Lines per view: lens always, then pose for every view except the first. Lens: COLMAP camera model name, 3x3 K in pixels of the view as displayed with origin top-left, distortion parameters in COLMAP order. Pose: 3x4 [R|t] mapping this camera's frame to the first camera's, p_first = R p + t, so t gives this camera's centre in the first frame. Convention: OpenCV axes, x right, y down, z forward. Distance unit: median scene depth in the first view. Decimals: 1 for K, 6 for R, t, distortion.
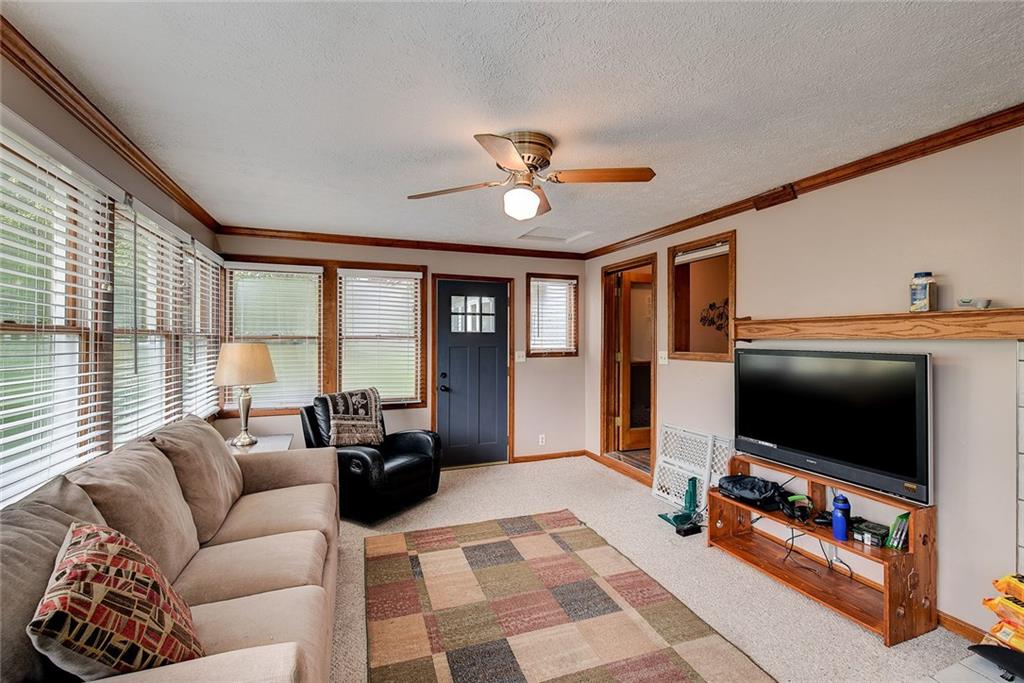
lens RADIAL K [[442.3, 0, 511.6], [0, 442.3, 341.7], [0, 0, 1]] dist [0.001012, -0.000508]
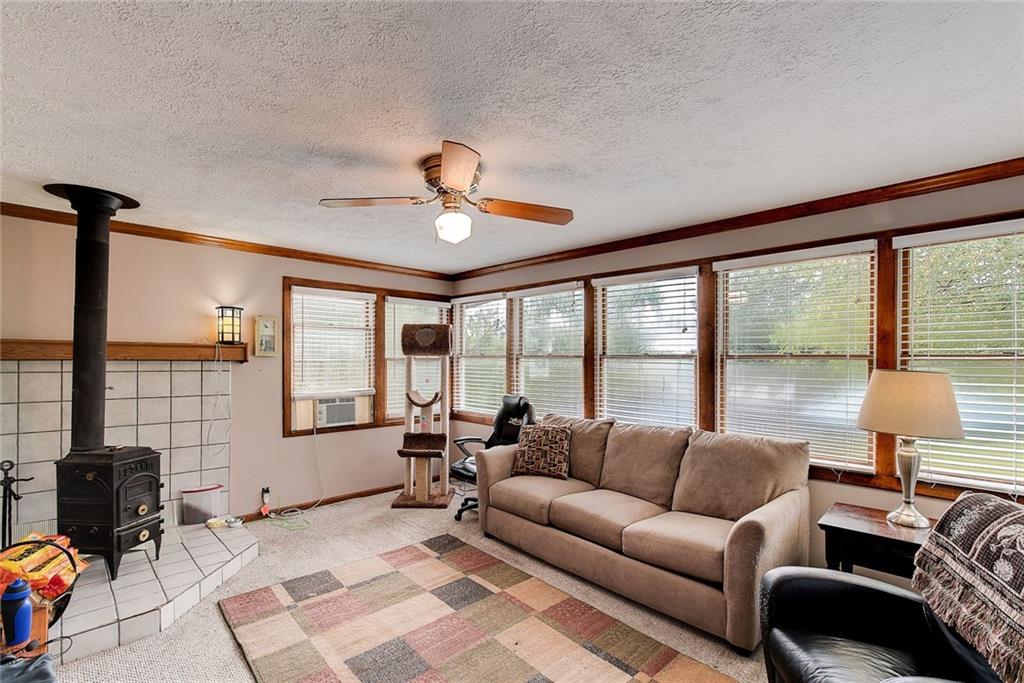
lens RADIAL K [[442.3, 0, 517.3], [0, 442.3, 347.9], [0, 0, 1]] dist [0.001012, -0.000508]
pose [[-0.910139, -0.017624, -0.413929, 0.260561], [-0.012348, 0.999805, -0.015418, -0.021469], [0.414120, -0.008921, -0.910179, 1.637921]]
